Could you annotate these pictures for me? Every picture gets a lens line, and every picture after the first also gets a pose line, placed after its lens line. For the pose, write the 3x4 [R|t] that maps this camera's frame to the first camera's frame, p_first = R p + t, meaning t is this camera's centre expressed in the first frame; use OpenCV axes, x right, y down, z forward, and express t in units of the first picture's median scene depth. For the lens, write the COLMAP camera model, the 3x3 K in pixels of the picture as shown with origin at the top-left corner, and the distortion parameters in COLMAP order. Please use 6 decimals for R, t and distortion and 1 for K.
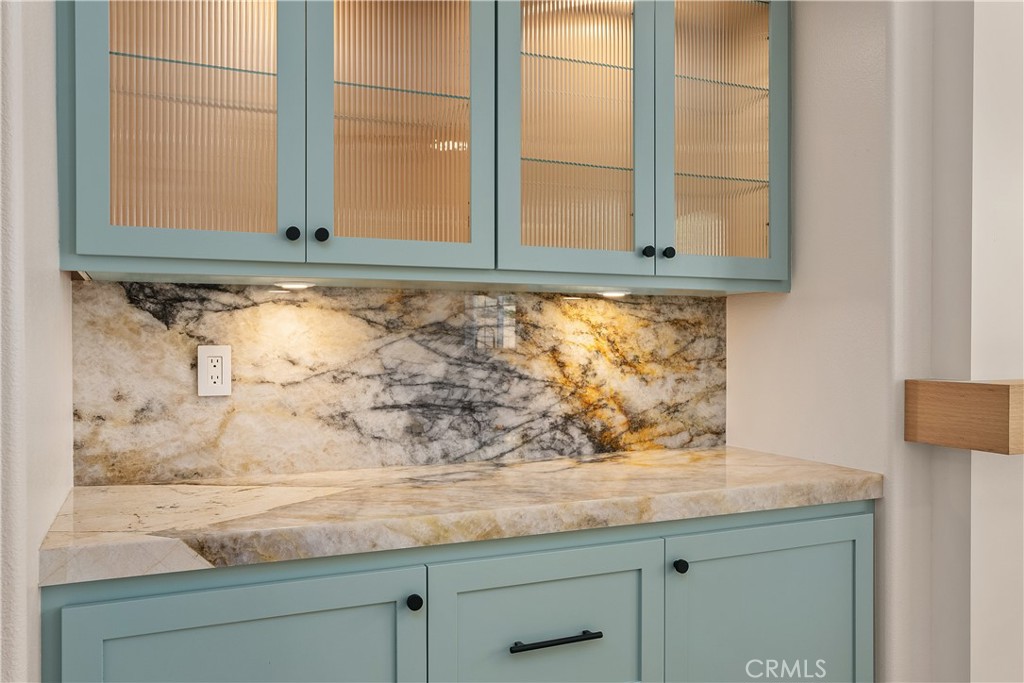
lens RADIAL K [[829.6, 0, 511.4], [0, 829.6, 345.9], [0, 0, 1]] dist [-0.009186, 0.011627]
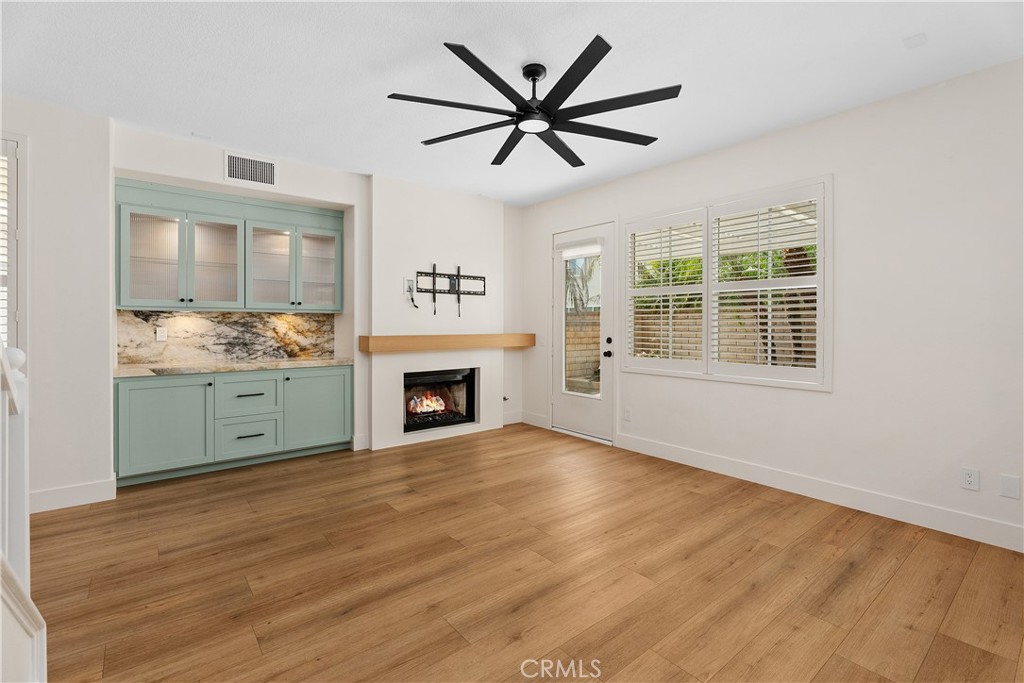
lens RADIAL K [[457.1, 0, 514.9], [0, 457.1, 325.2], [0, 0, 1]] dist [0.004716, -0.001028]
pose [[0.964252, 0.001574, 0.264981, 0.586610], [-0.000218, 0.999987, -0.005149, -0.000164], [-0.264985, 0.004907, 0.964240, -1.318845]]
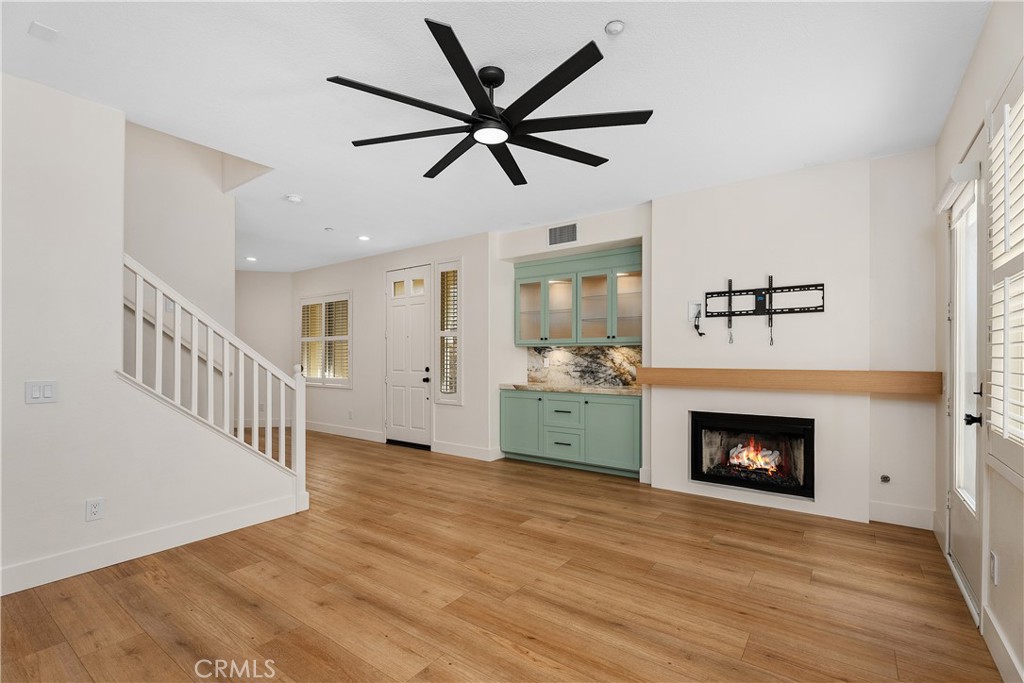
lens RADIAL K [[457.1, 0, 514.1], [0, 457.1, 360.7], [0, 0, 1]] dist [0.004716, -0.001028]
pose [[0.512320, 0.008731, -0.858750, 1.951117], [-0.005662, 0.999961, 0.006789, -0.003003], [0.858776, 0.001384, 0.512349, -0.665361]]
